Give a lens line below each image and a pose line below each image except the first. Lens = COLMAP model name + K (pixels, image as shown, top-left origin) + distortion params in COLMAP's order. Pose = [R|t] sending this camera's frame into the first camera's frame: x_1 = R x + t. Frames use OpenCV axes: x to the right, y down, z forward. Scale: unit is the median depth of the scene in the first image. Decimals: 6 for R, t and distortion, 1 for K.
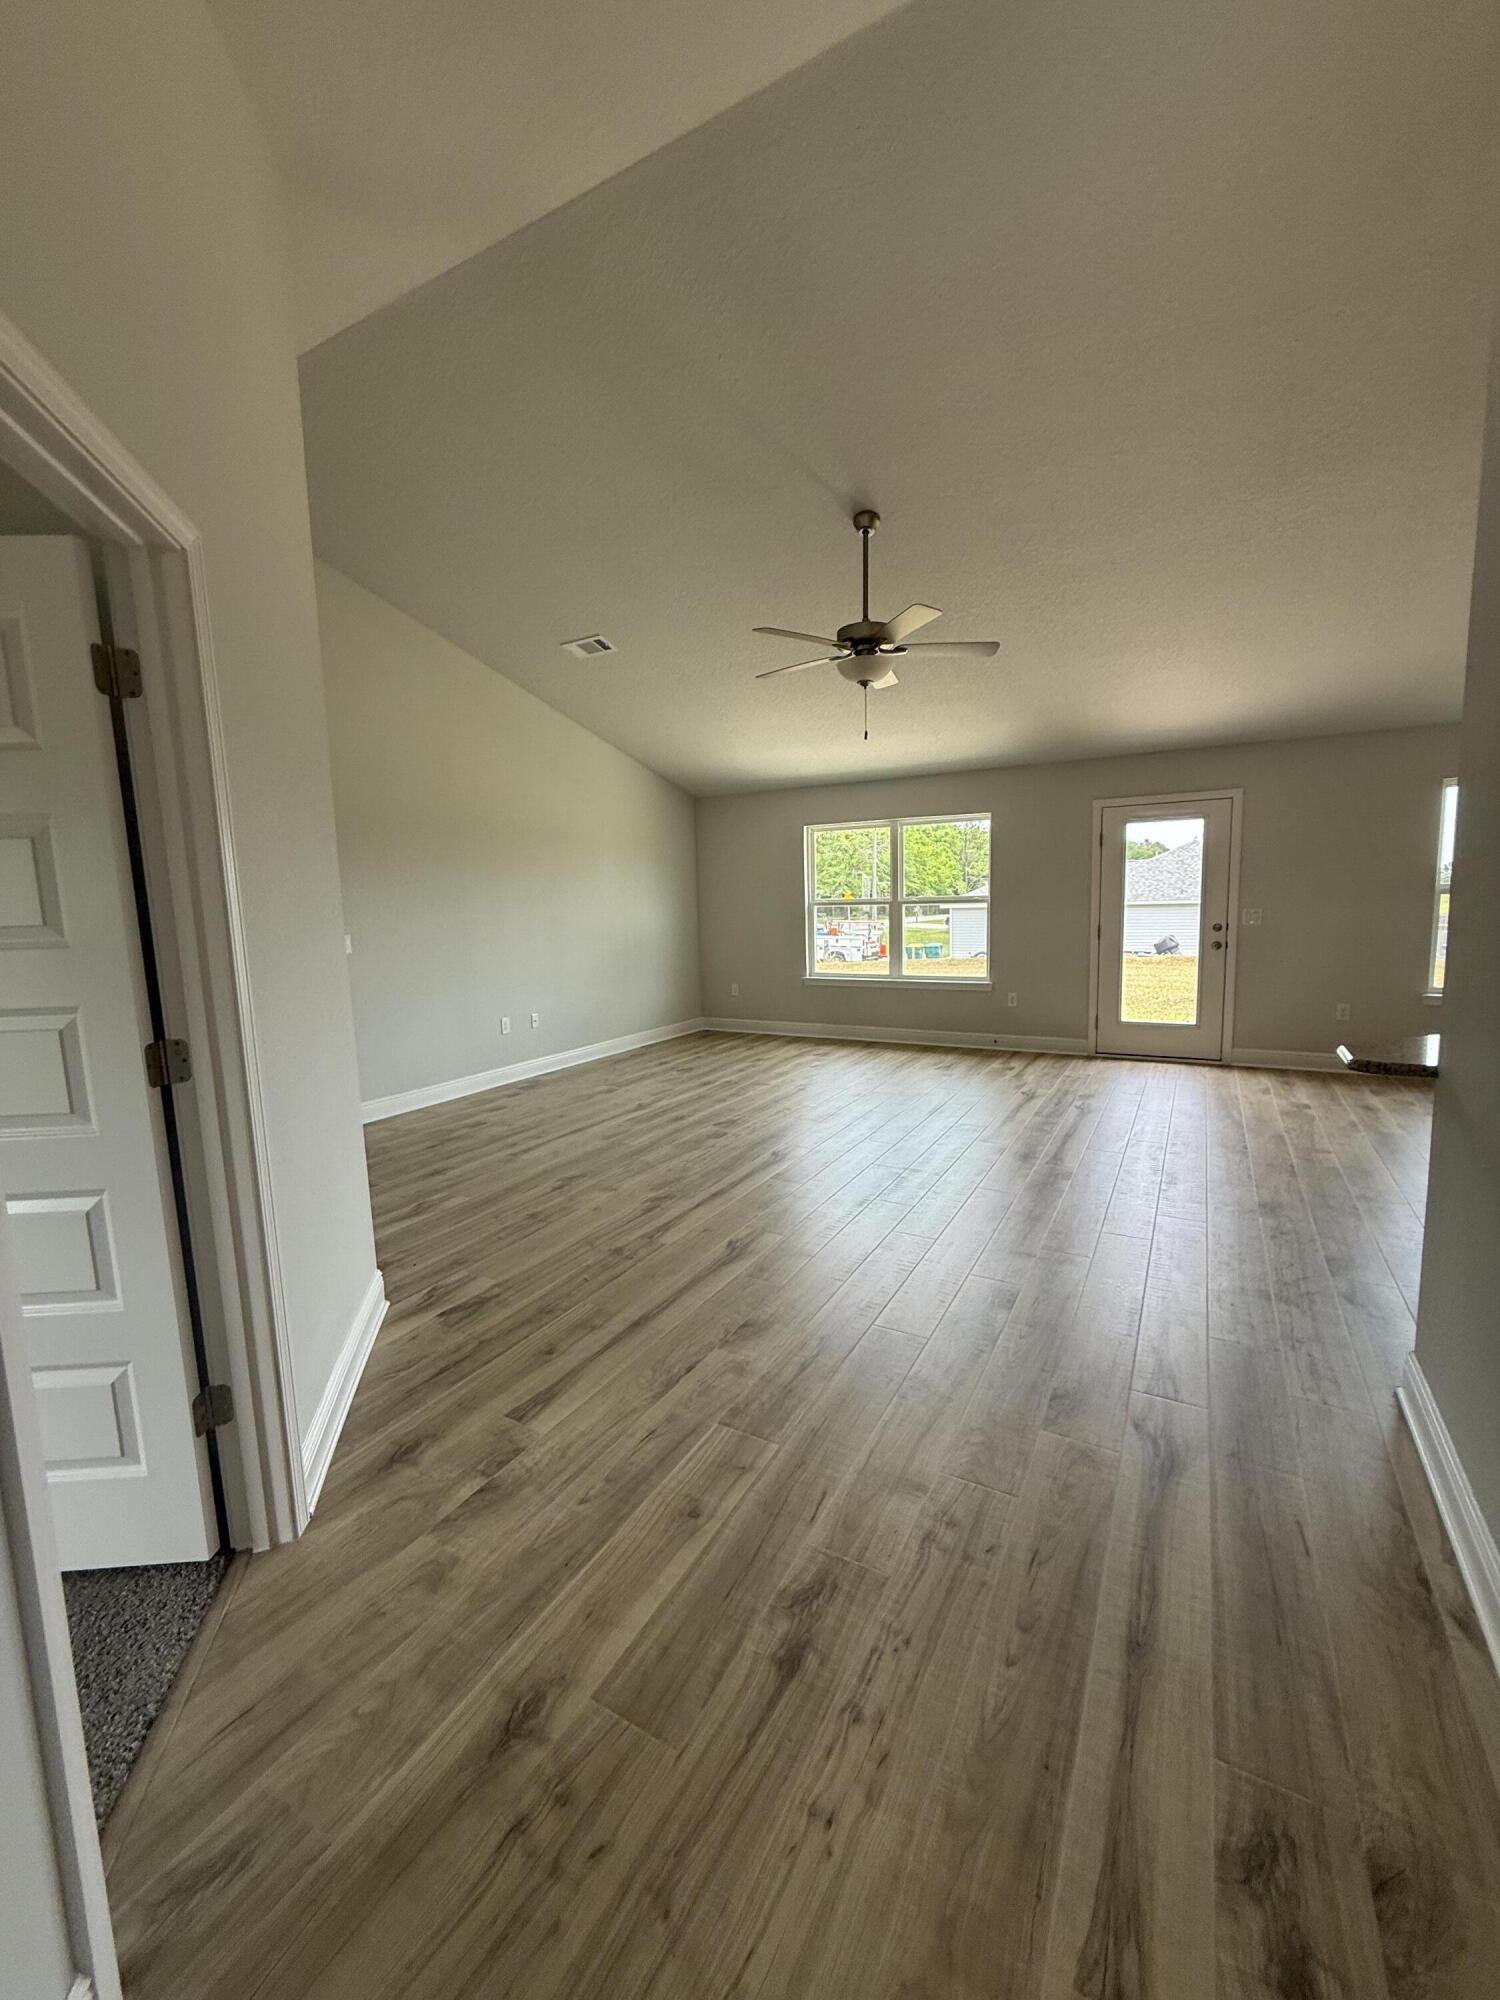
lens RADIAL K [[796.1, 0, 750.0], [0, 796.1, 1000.0], [0, 0, 1]] dist [-0.000434, 0.000174]
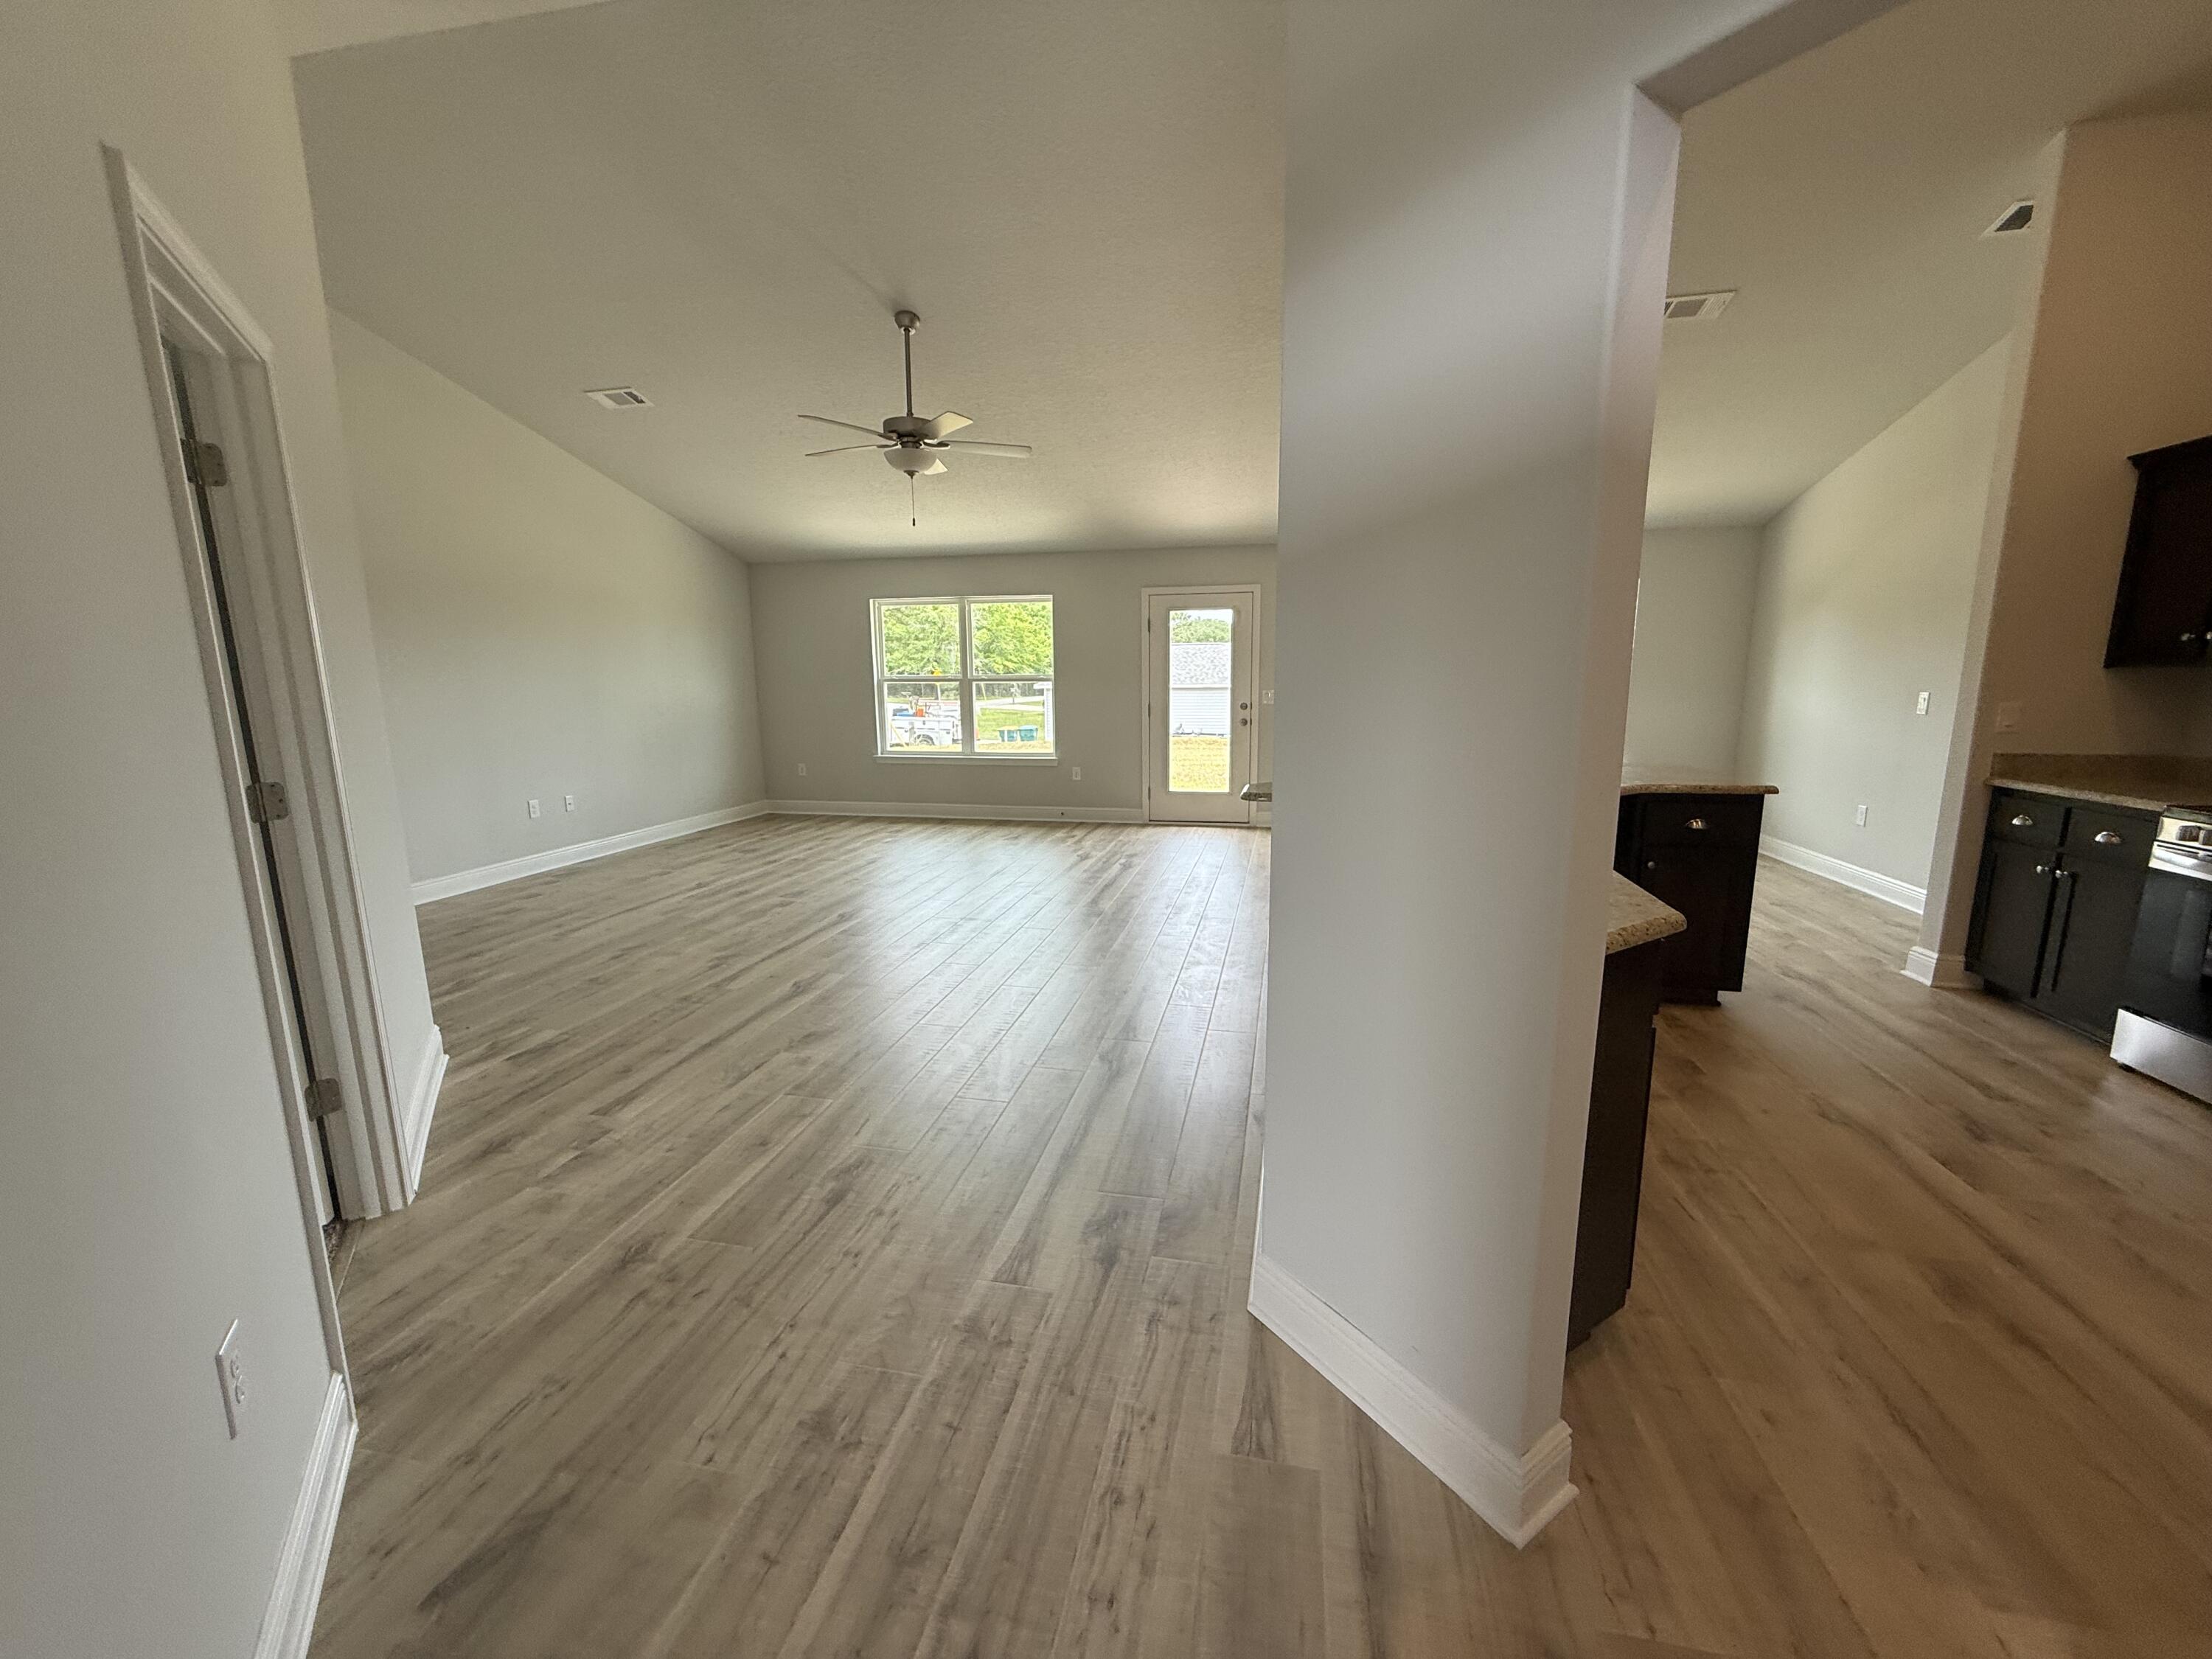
lens RADIAL K [[880.5, 0, 1103.3], [0, 880.5, 831.4], [0, 0, 1]] dist [-0.000434, 0.000174]
pose [[0.954735, -0.034188, 0.295486, 0.032927], [0.020342, 0.998552, 0.049807, 0.045270], [-0.296761, -0.041542, 0.954048, -0.330747]]
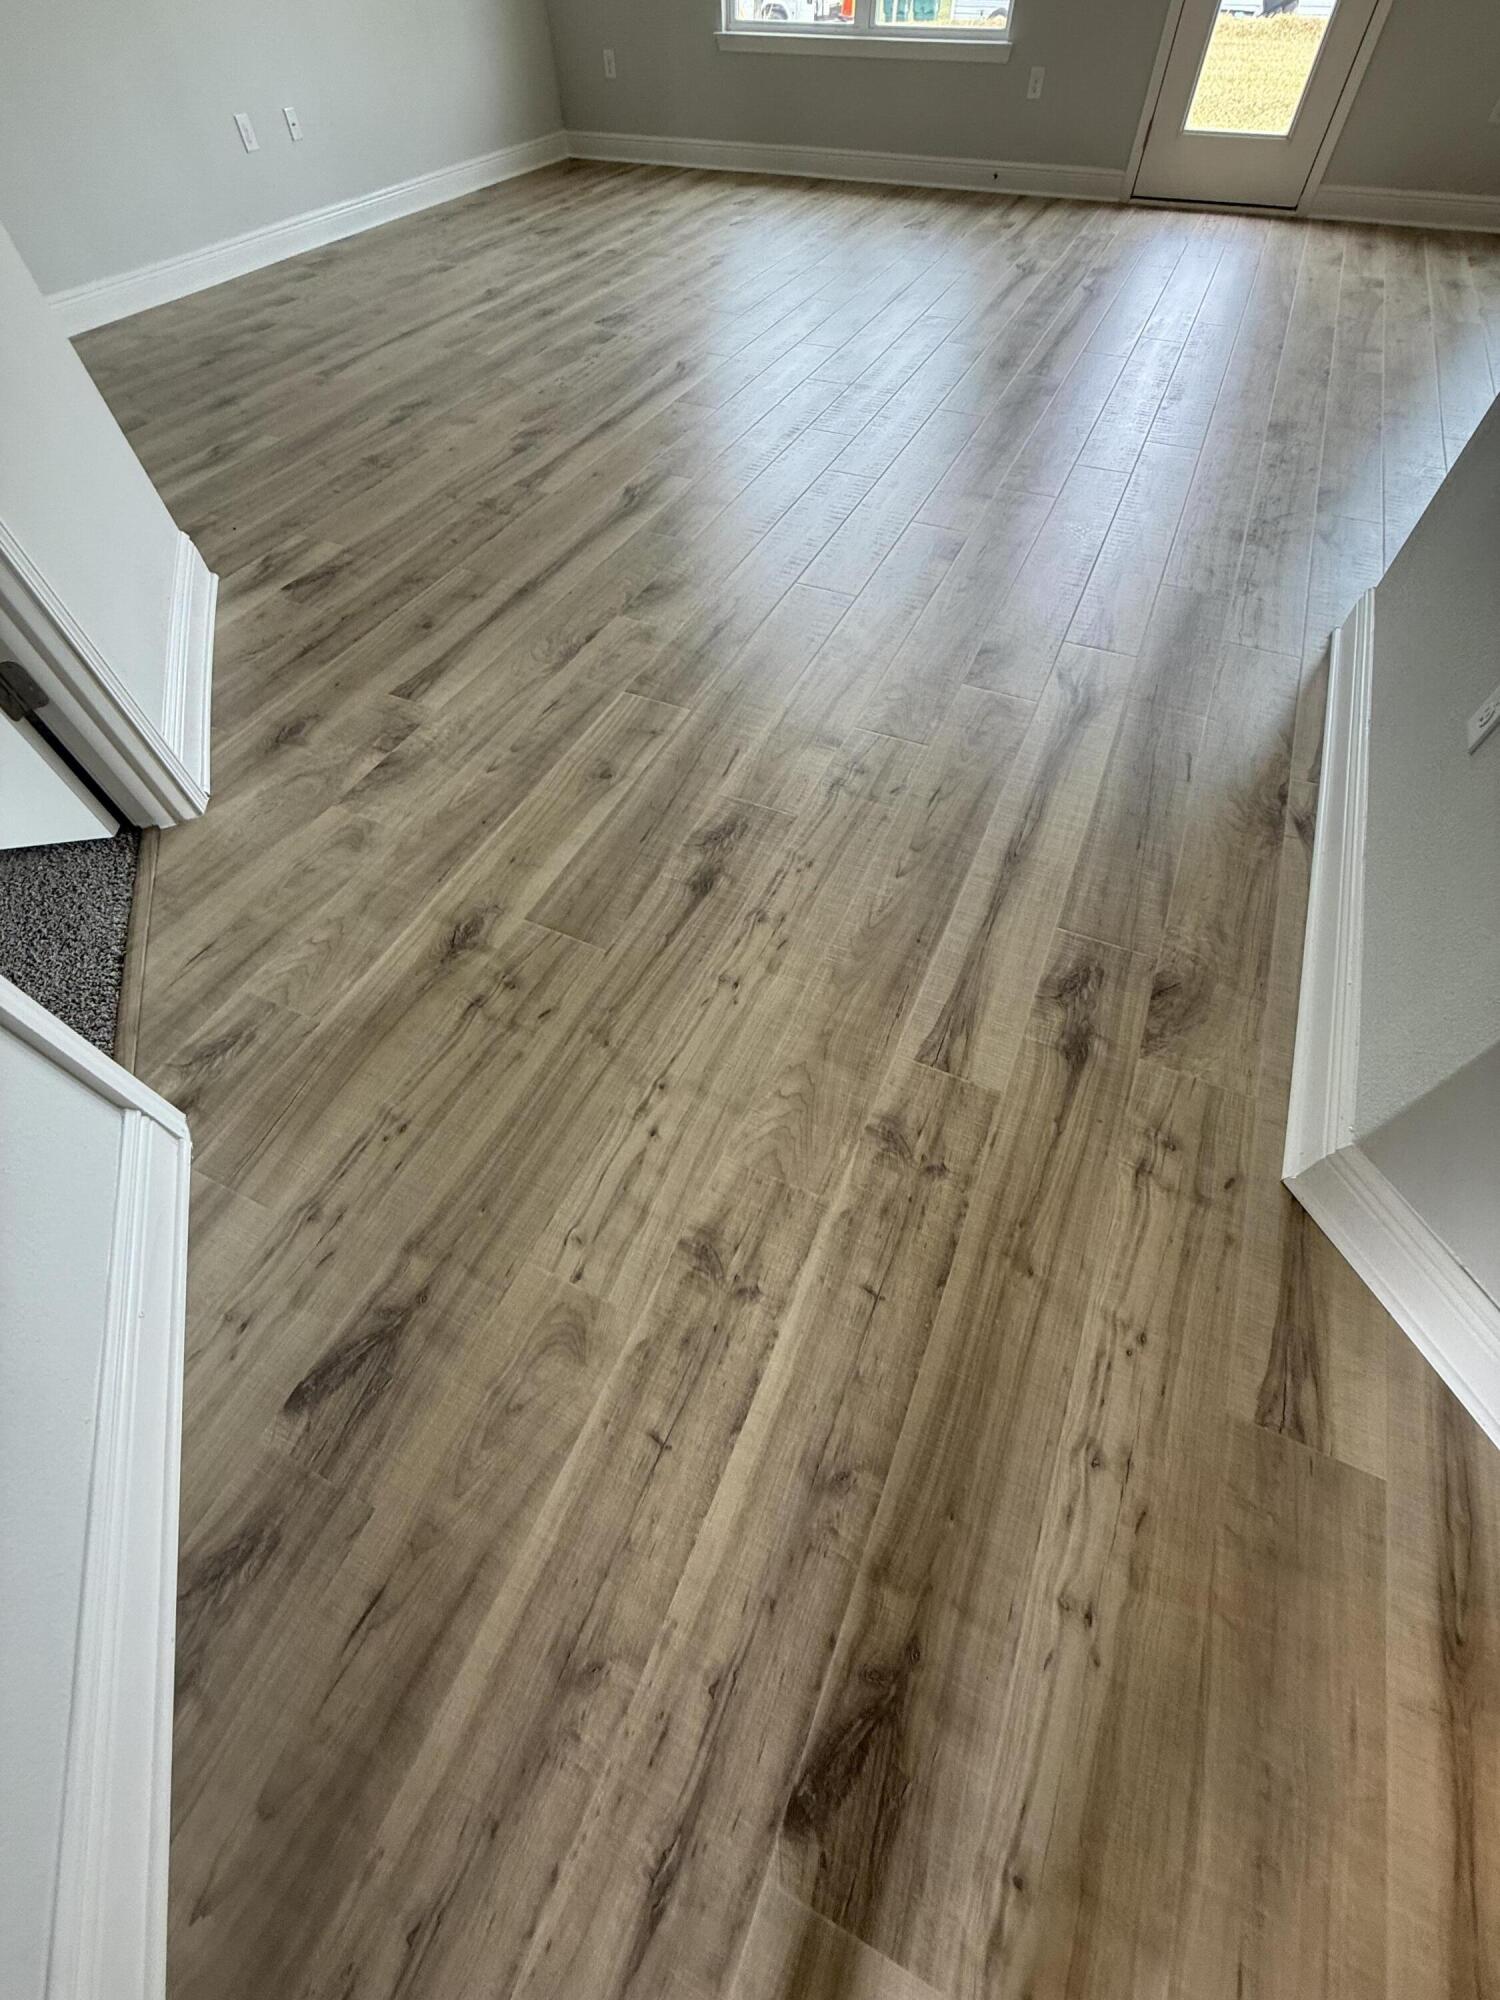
lens RADIAL K [[796.1, 0, 750.0], [0, 796.1, 1000.0], [0, 0, 1]] dist [-0.000434, 0.000174]
pose [[0.996072, -0.063354, 0.061864, 0.018395], [-0.002906, 0.674878, 0.737923, 0.063924], [-0.088501, -0.735204, 0.672043, 0.068655]]
